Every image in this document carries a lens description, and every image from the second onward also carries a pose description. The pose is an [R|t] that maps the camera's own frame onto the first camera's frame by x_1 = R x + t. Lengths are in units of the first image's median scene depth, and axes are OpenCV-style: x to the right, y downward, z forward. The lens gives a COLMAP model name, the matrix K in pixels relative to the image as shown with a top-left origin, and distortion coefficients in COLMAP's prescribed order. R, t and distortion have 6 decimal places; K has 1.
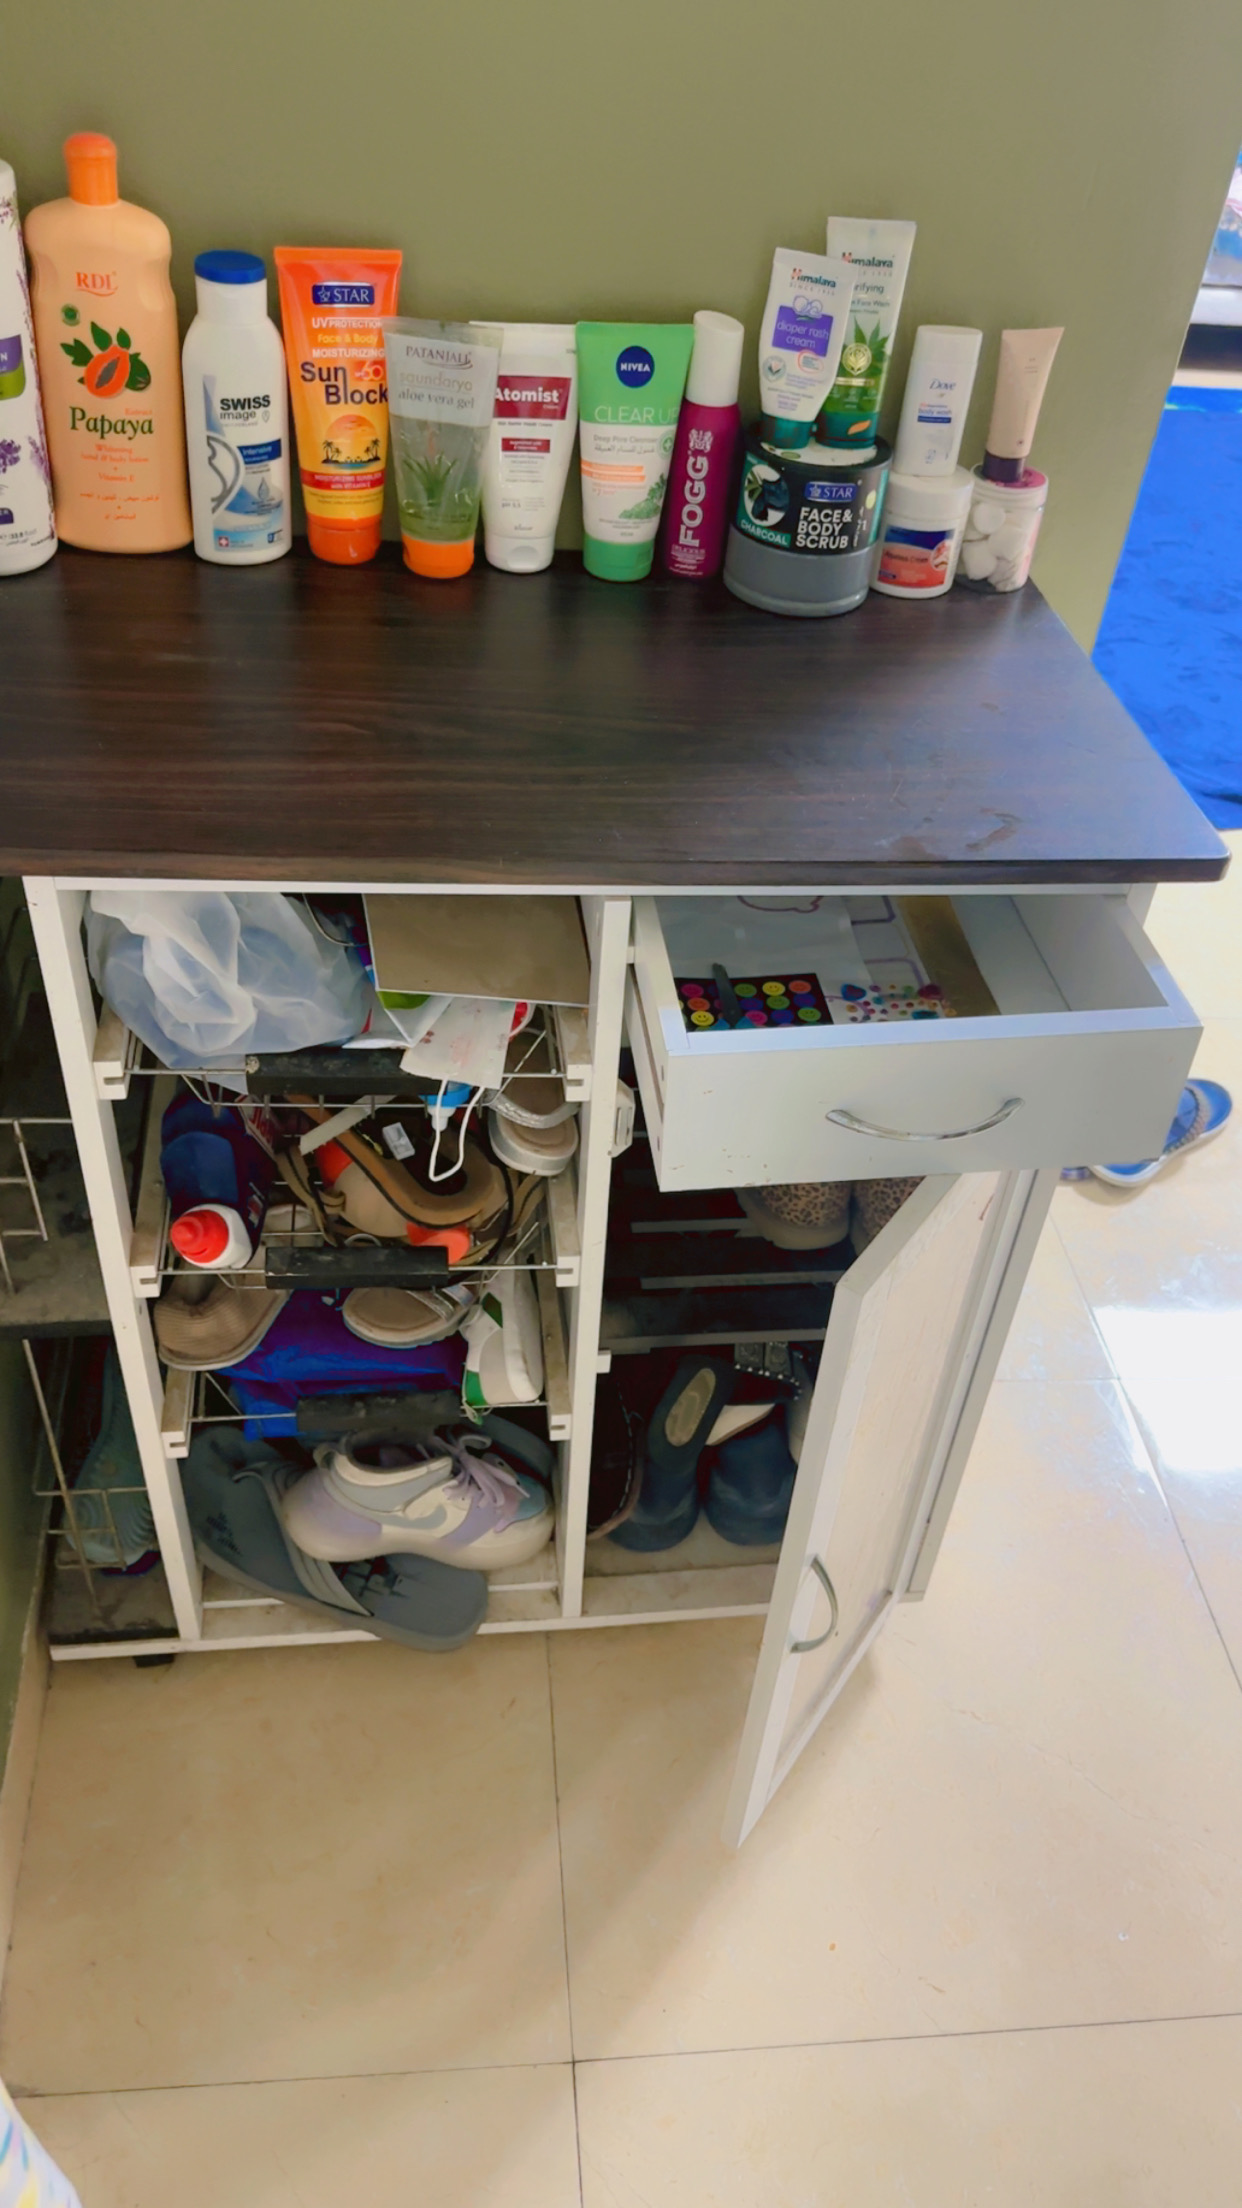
lens RADIAL K [[1704.9, 0, 636.1], [0, 1704.9, 1098.5], [0, 0, 1]] dist [0.050451, -0.105046]
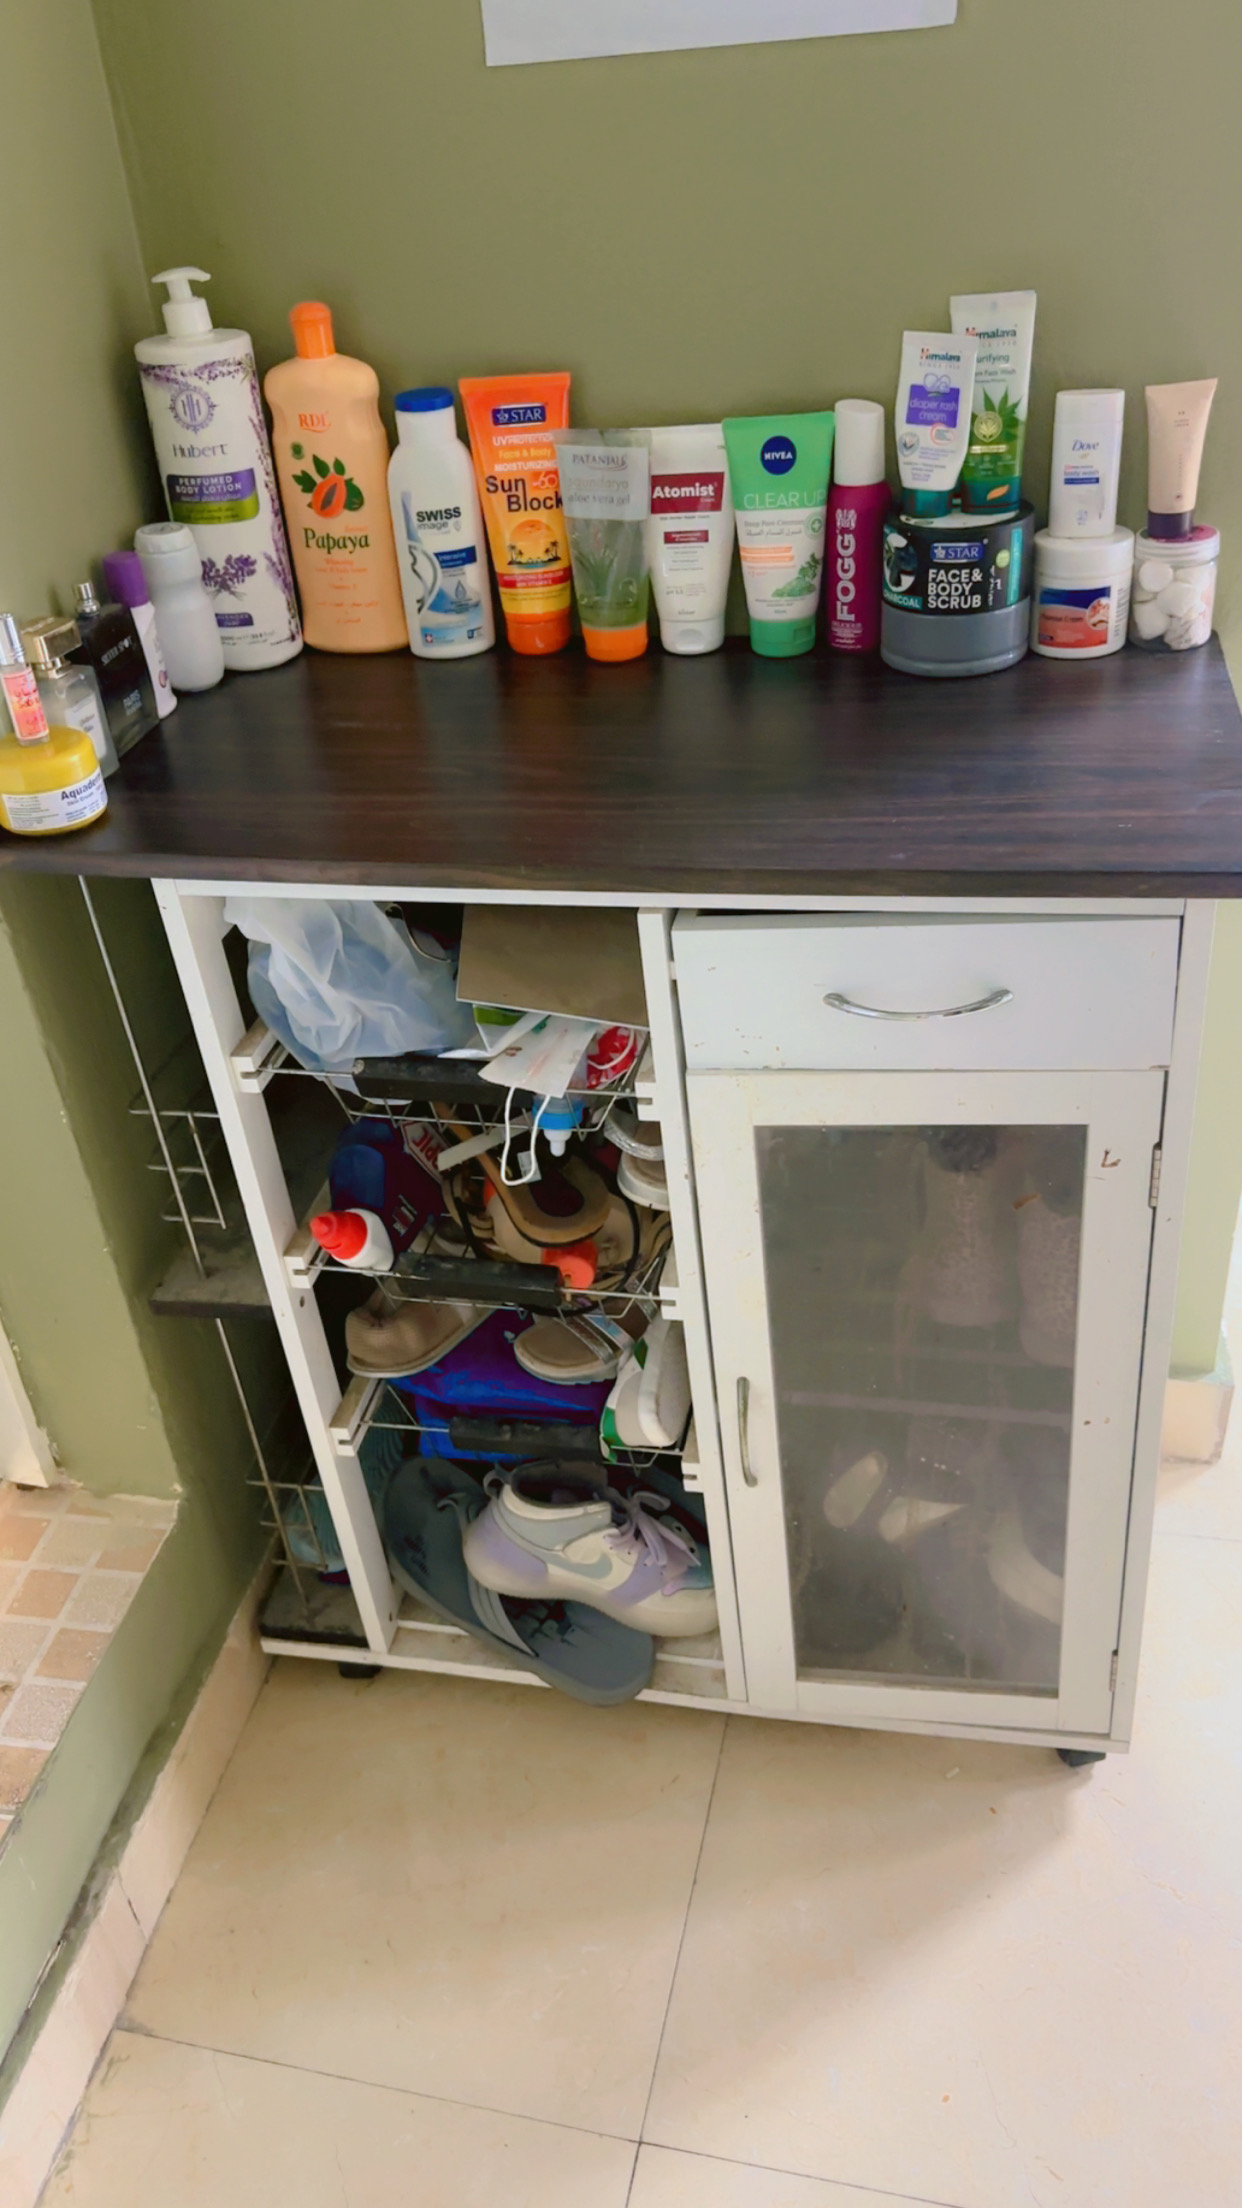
lens RADIAL K [[1704.9, 0, 620.8], [0, 1704.9, 1098.7], [0, 0, 1]] dist [0.050451, -0.105046]
pose [[0.930444, 0.038677, -0.364388, 0.309702], [-0.086522, 0.989485, -0.115902, 0.104208], [0.356074, 0.139367, 0.924007, 0.026836]]
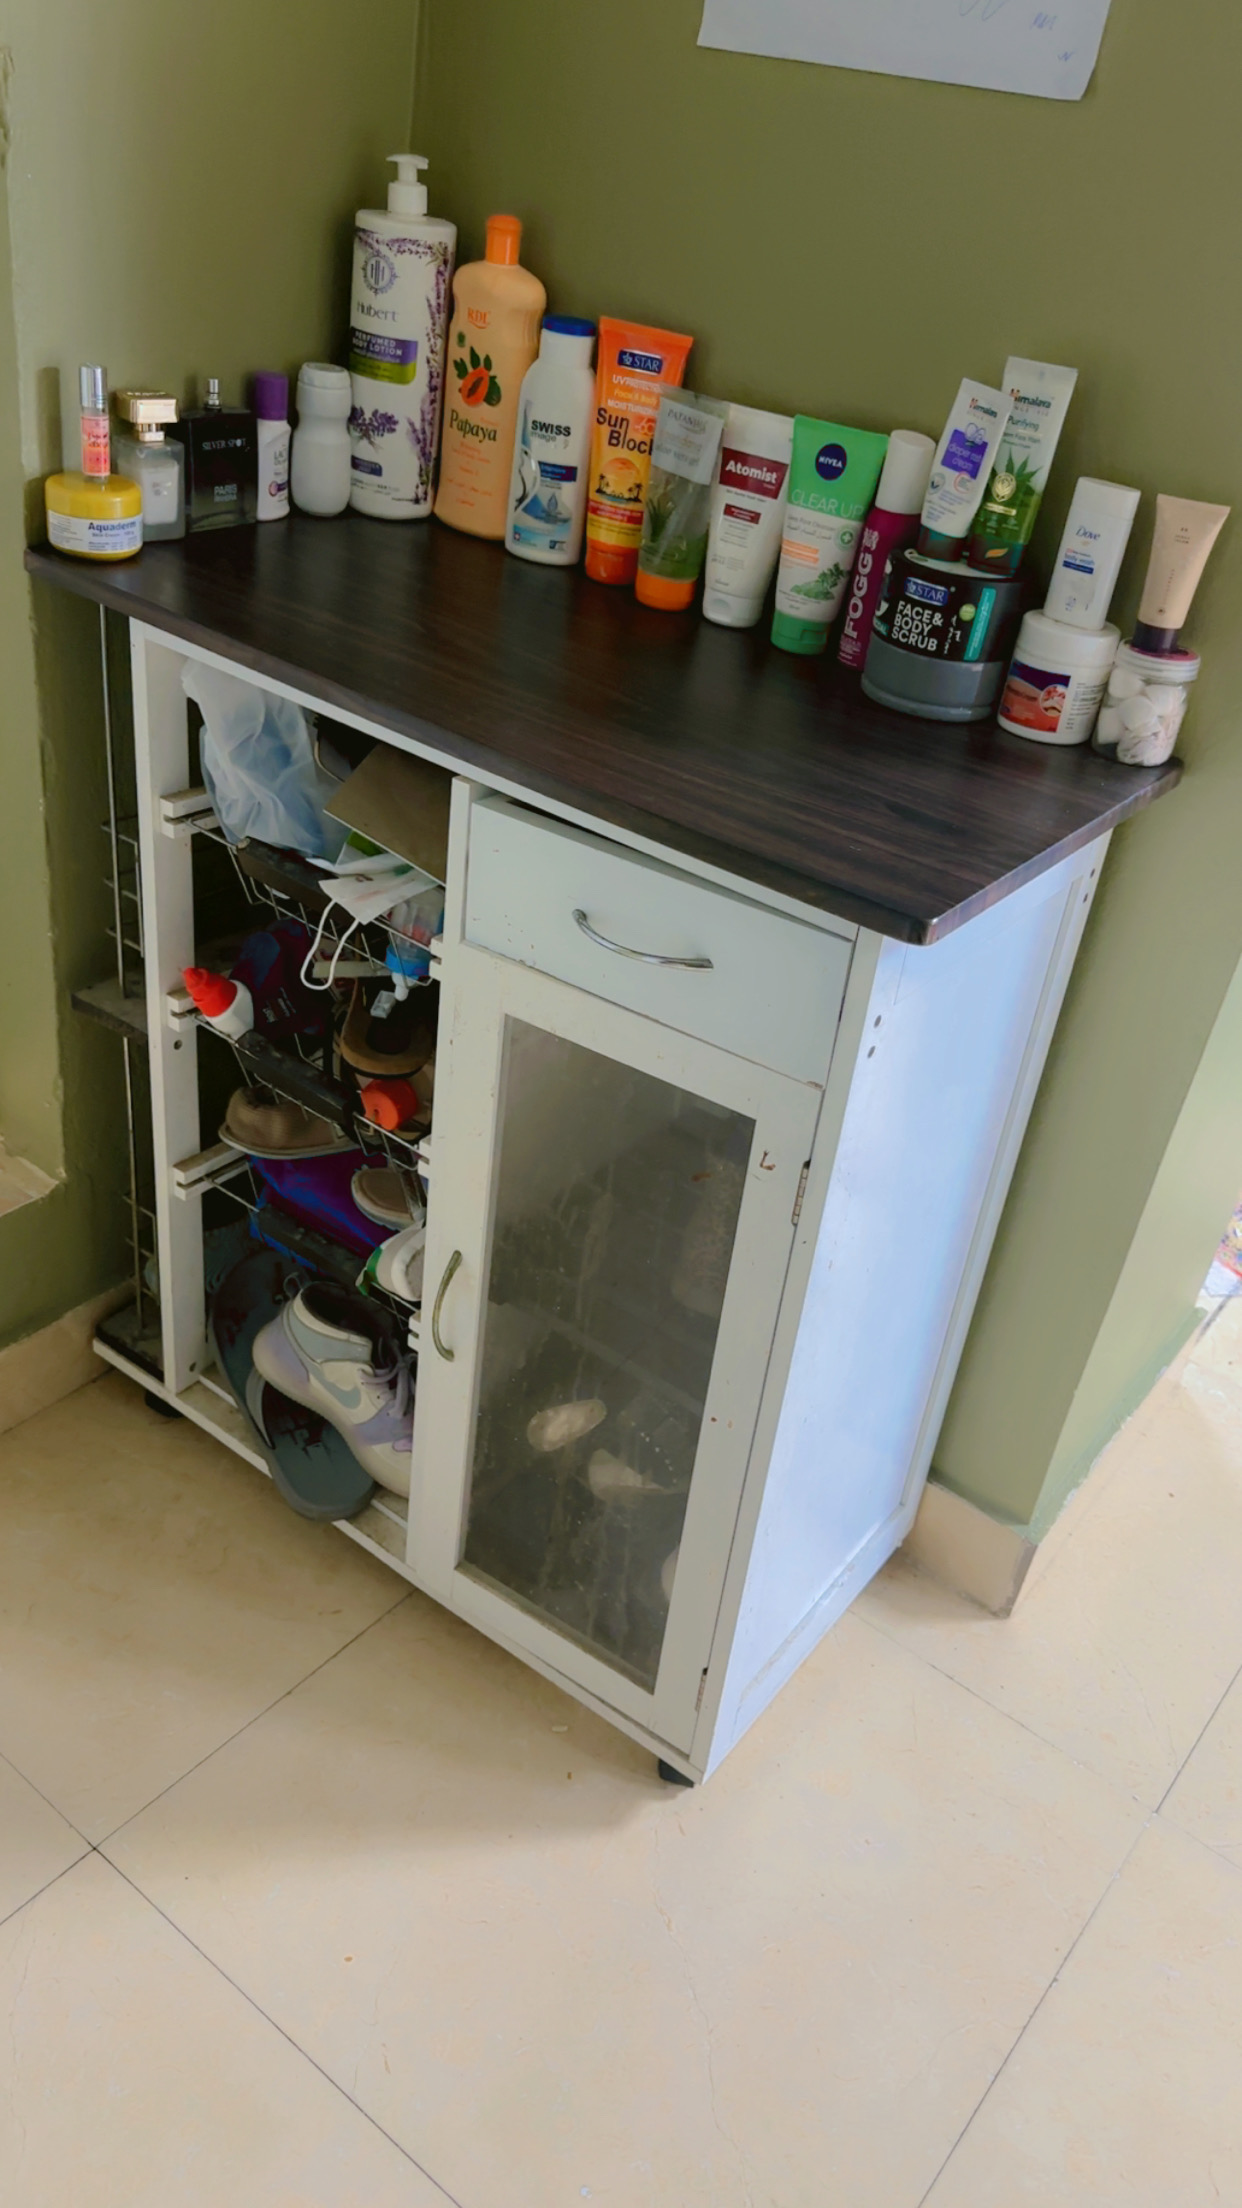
lens RADIAL K [[1704.9, 0, 621.4], [0, 1704.9, 1101.5], [0, 0, 1]] dist [0.050451, -0.105046]
pose [[0.718160, 0.368649, -0.590207, 0.711187], [-0.498610, 0.864242, -0.066891, 0.081522], [0.485422, 0.342322, 0.804476, 0.164426]]
